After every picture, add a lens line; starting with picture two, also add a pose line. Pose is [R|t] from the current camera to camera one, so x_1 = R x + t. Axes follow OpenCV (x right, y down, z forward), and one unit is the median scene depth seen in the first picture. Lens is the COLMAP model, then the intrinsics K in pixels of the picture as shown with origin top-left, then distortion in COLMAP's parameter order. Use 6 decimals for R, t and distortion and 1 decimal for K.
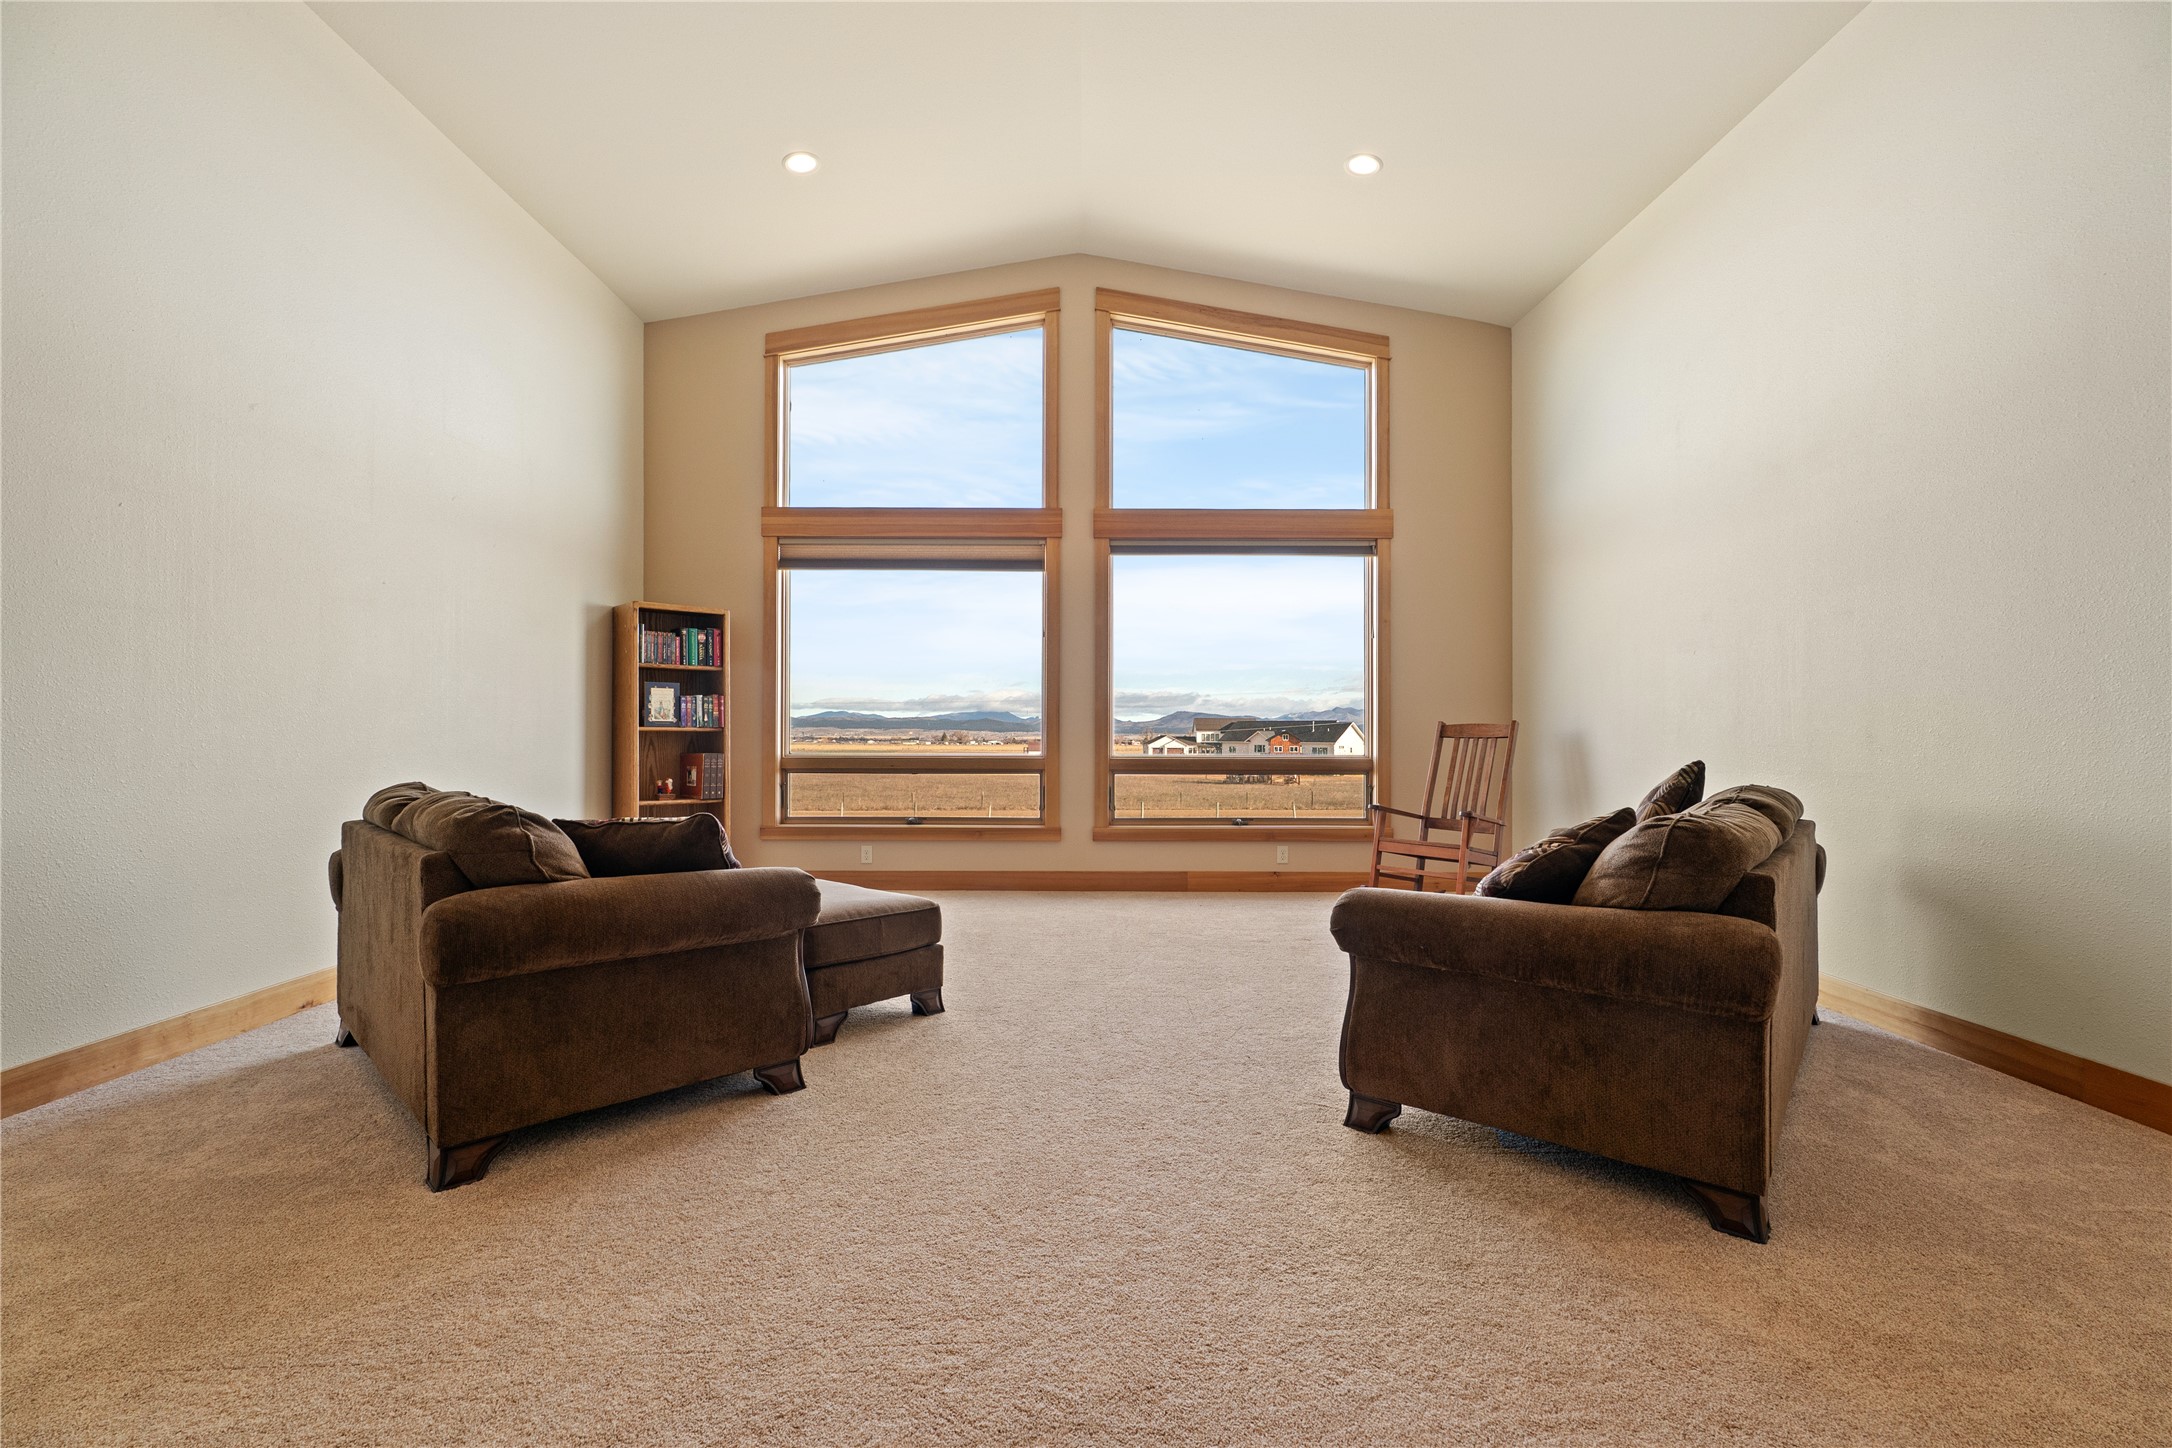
lens RADIAL K [[968.7, 0, 1086.0], [0, 968.7, 724.0], [0, 0, 1]] dist [-0.000987, 0.000006]
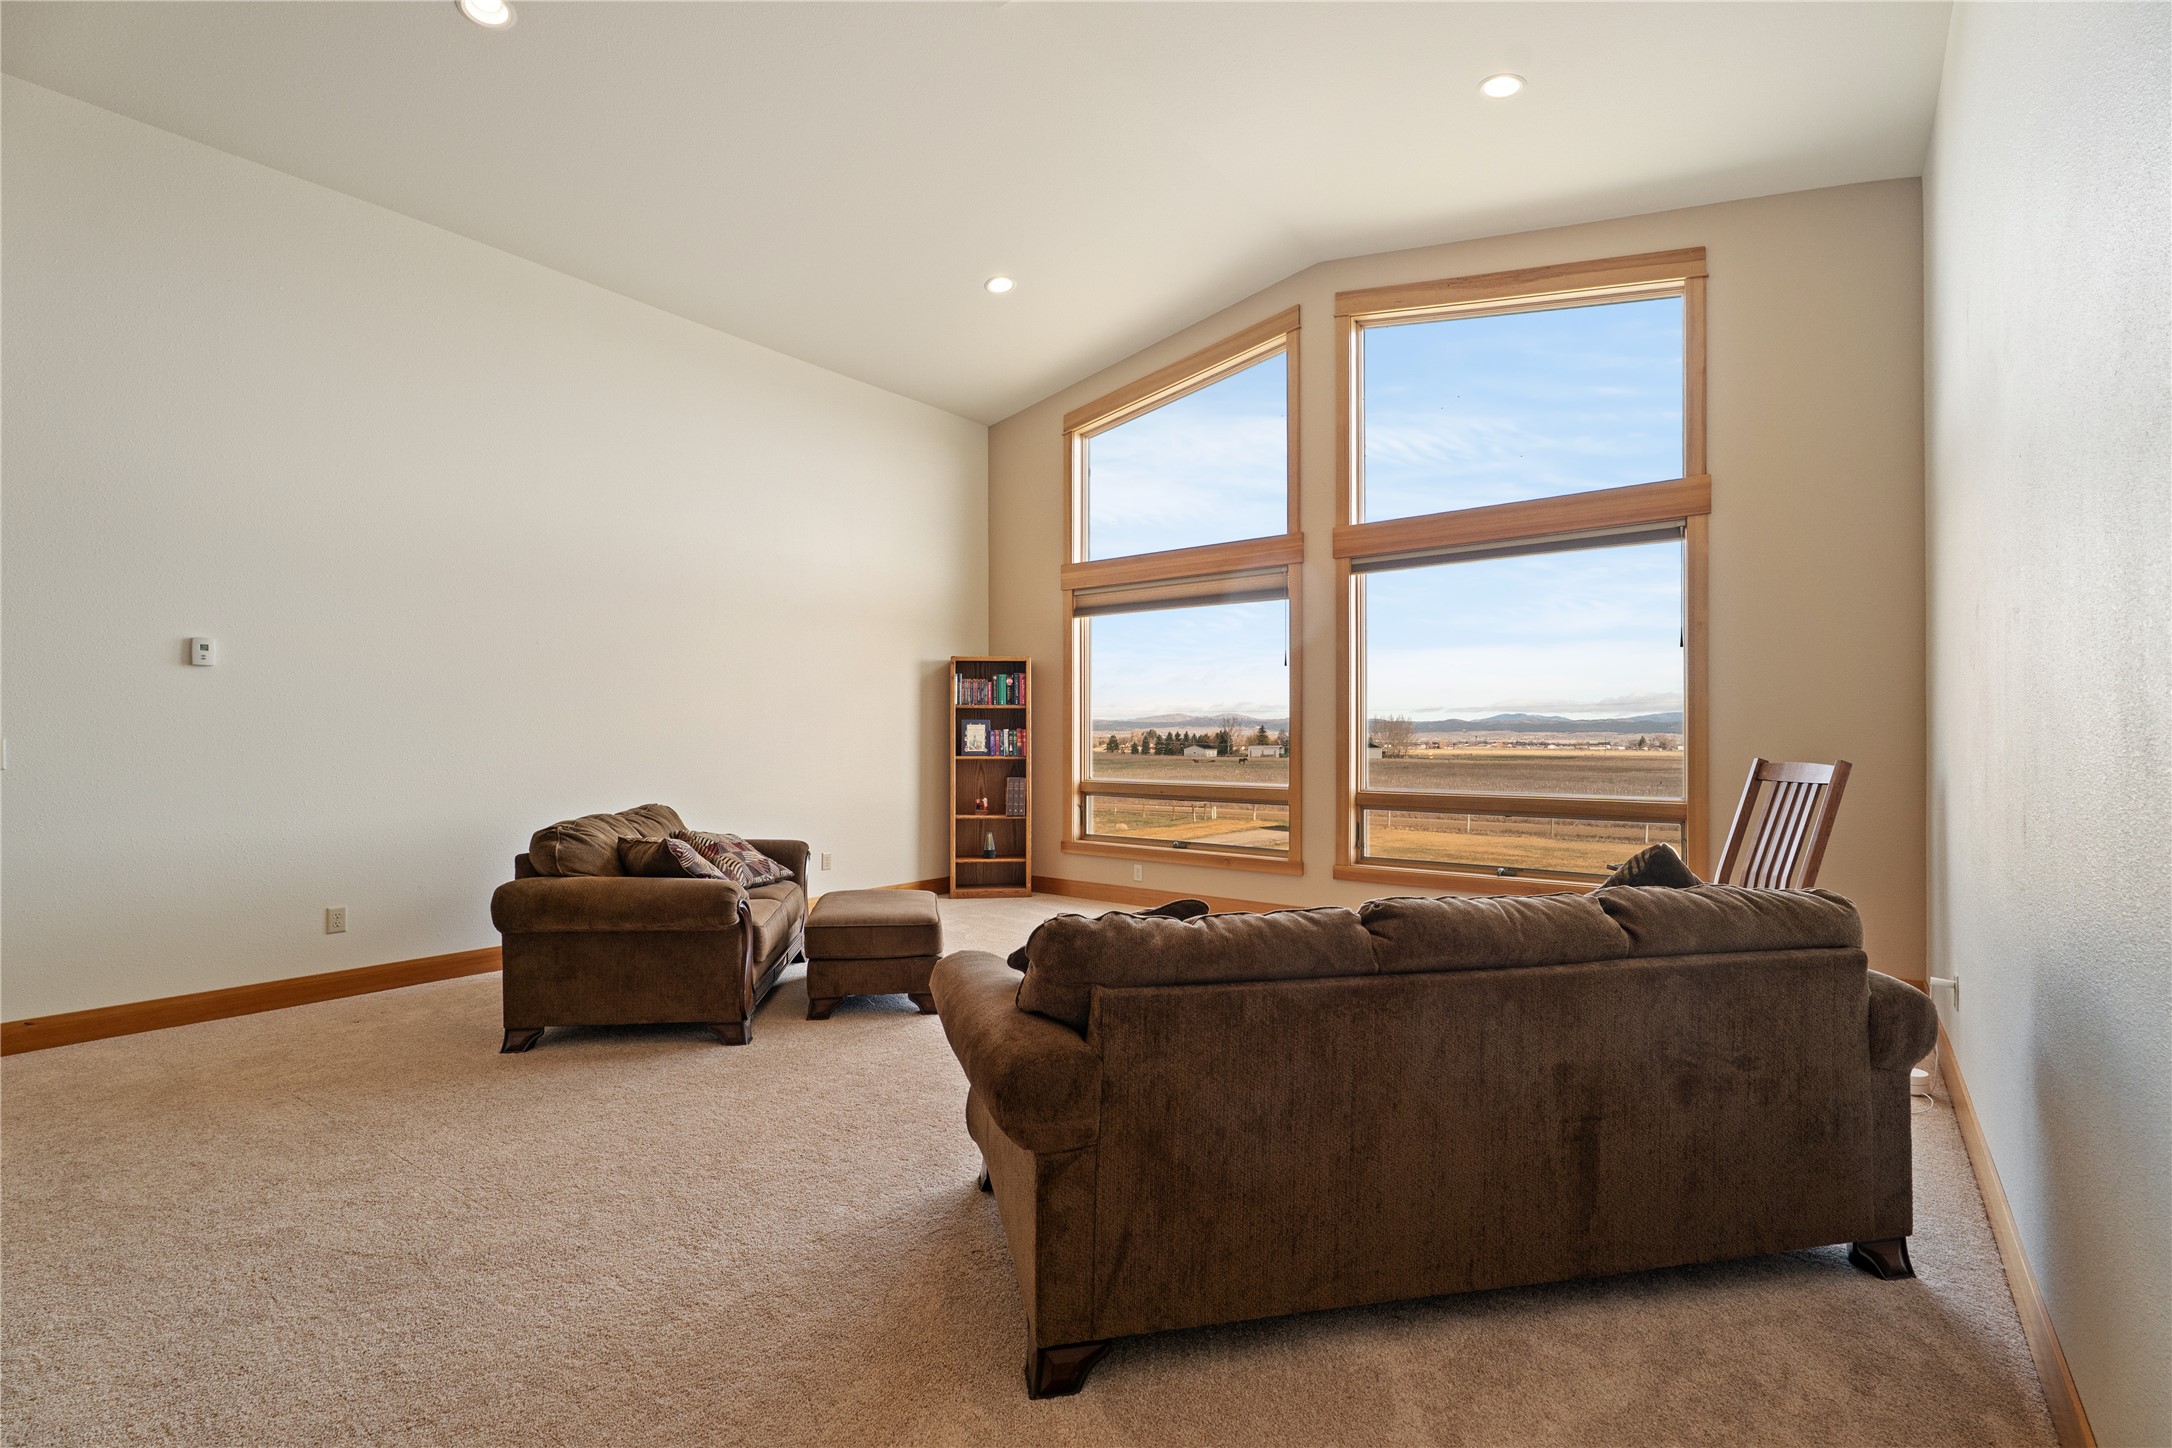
lens RADIAL K [[977.6, 0, 1080.3], [0, 977.6, 729.5], [0, 0, 1]] dist [0.001710, 0.000215]
pose [[0.783269, -0.006231, -0.621652, 0.407964], [0.007372, 0.999973, -0.000734, -0.026549], [0.621639, -0.004008, 0.783294, 0.097209]]
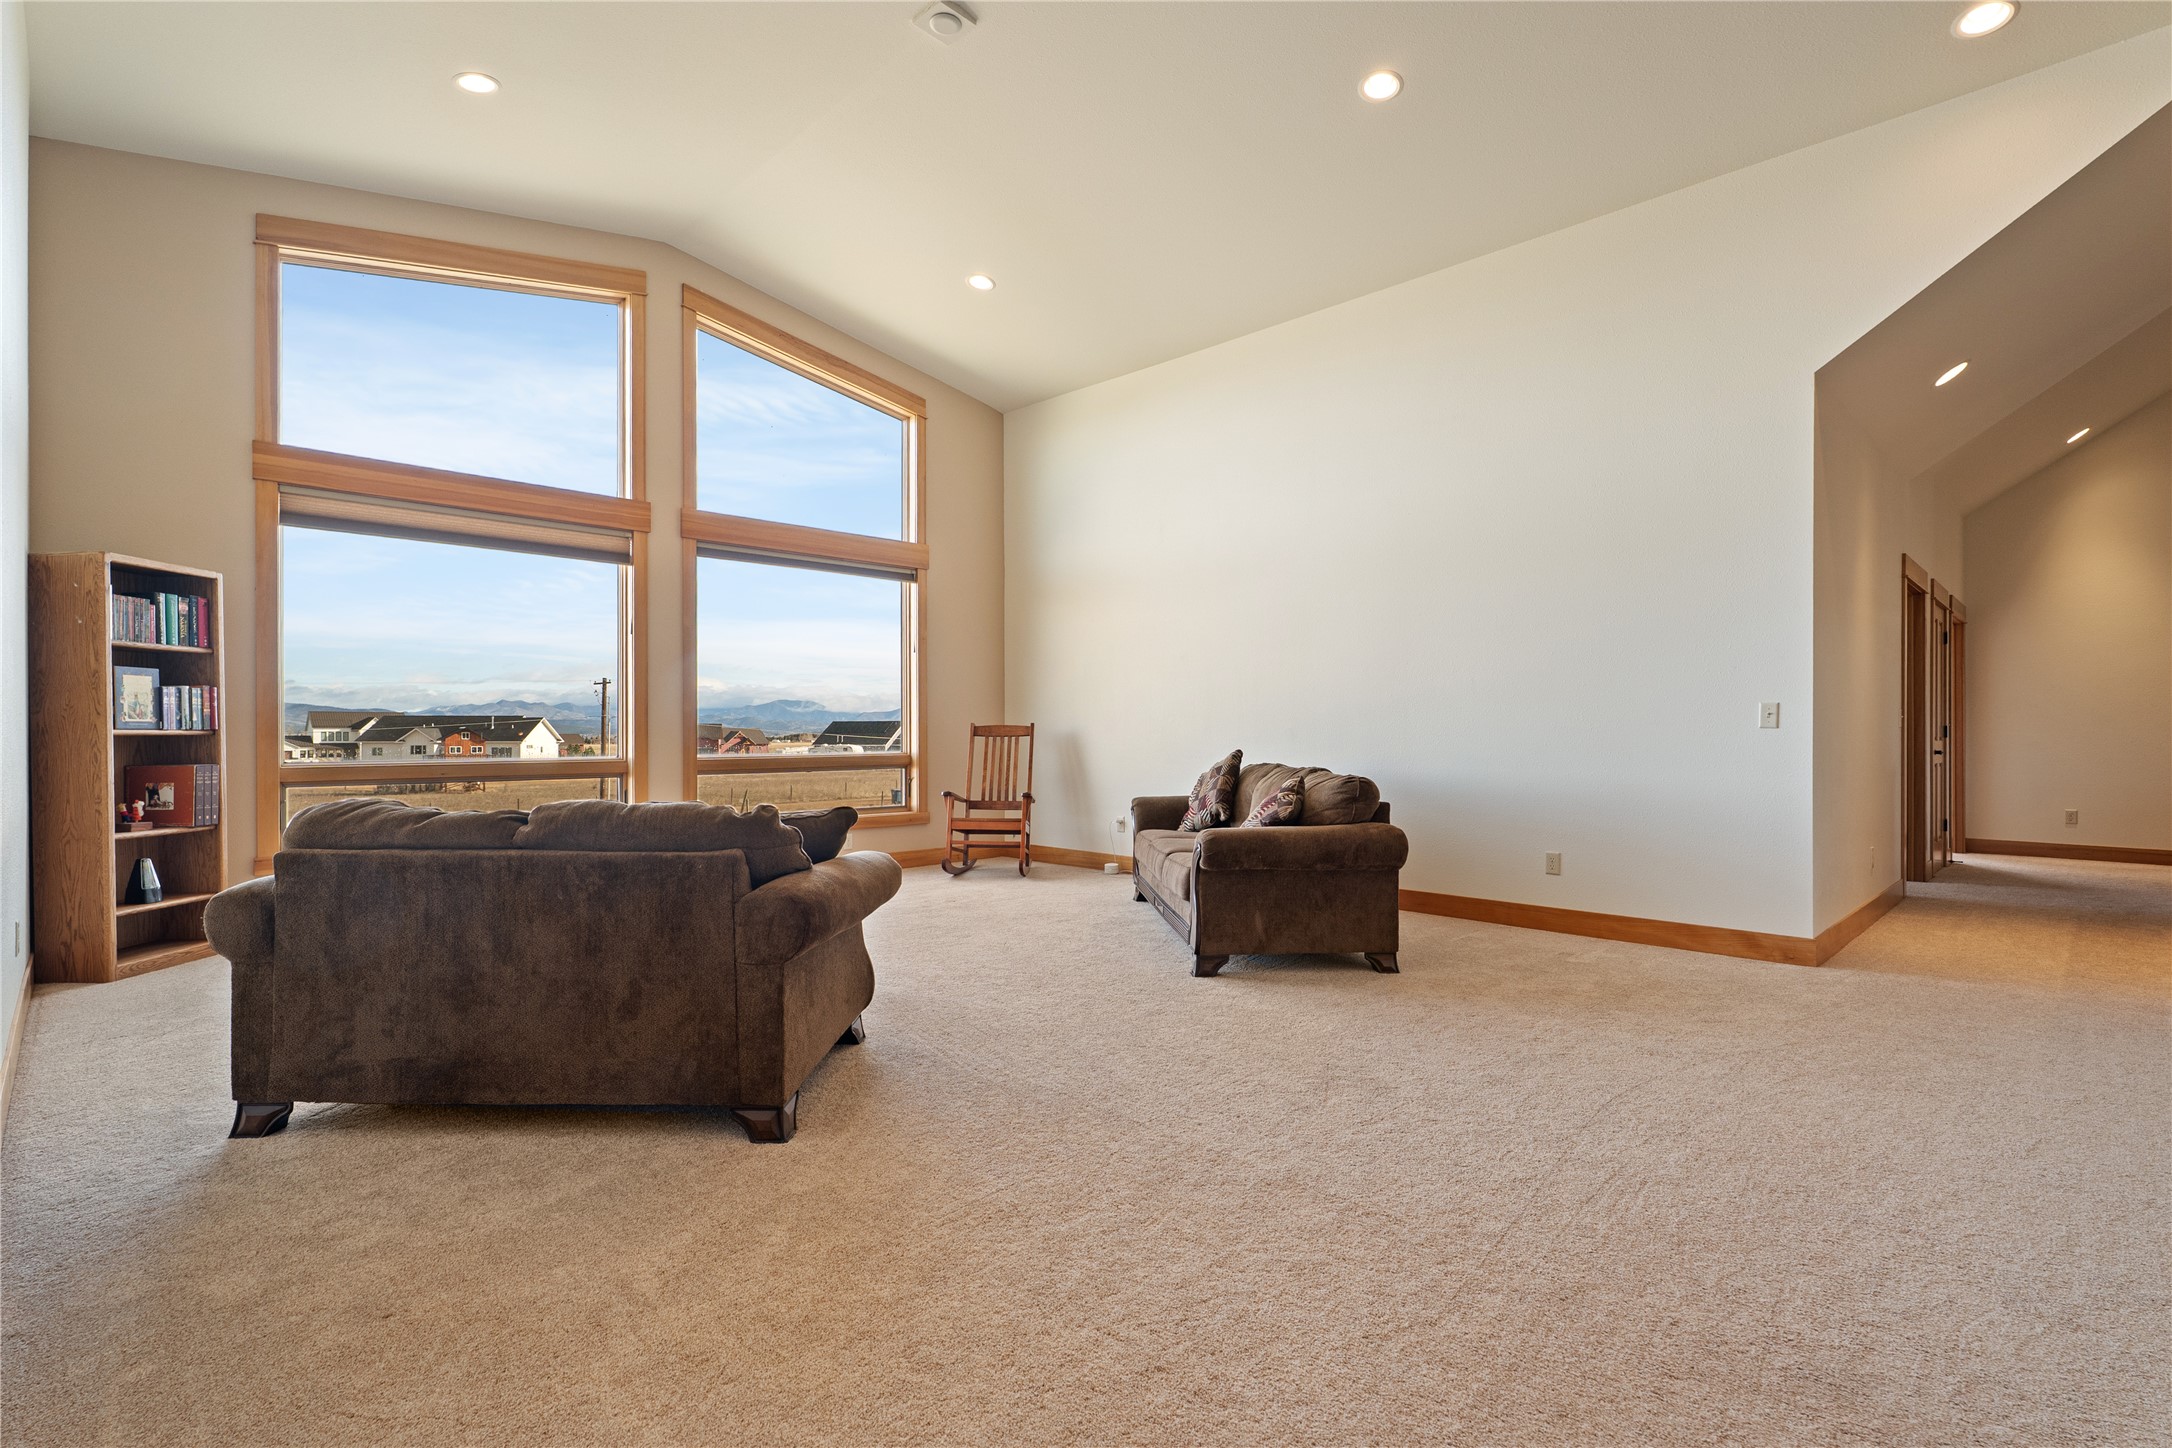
lens RADIAL K [[1015.6, 0, 1082.8], [0, 1015.6, 732.3], [0, 0, 1]] dist [0.001249, 0.000337]
pose [[0.714555, -0.004544, 0.699565, -0.428105], [-0.003195, 0.999947, 0.009759, -0.003954], [-0.699572, -0.009209, 0.714502, -0.030955]]
